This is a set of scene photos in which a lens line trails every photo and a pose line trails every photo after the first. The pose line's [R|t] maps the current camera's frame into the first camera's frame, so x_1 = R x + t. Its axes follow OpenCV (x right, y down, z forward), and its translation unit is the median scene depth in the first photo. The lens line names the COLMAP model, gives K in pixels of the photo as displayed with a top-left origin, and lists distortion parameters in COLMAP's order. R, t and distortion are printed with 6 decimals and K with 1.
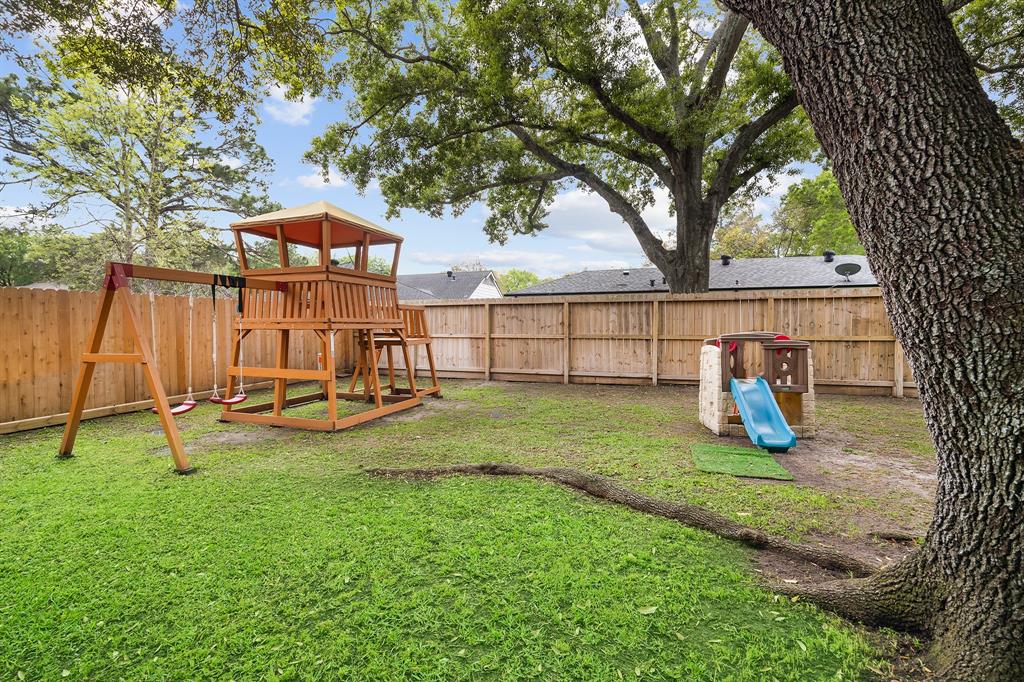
lens RADIAL K [[428.0, 0, 504.5], [0, 428.0, 332.5], [0, 0, 1]] dist [0.002166, 0.000056]
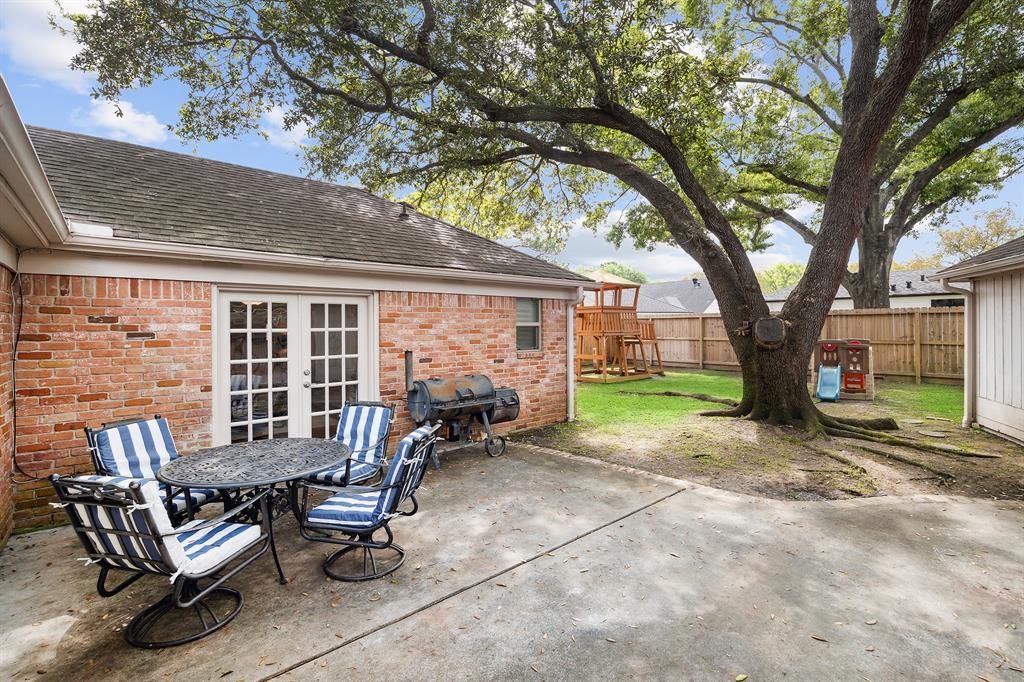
lens RADIAL K [[471.3, 0, 507.8], [0, 471.3, 331.1], [0, 0, 1]] dist [0.005172, 0.000359]
pose [[0.853504, -0.000665, -0.521087, 0.272432], [0.000687, 1.000000, -0.000151, -0.021042], [0.521087, -0.000229, 0.853504, -0.836249]]
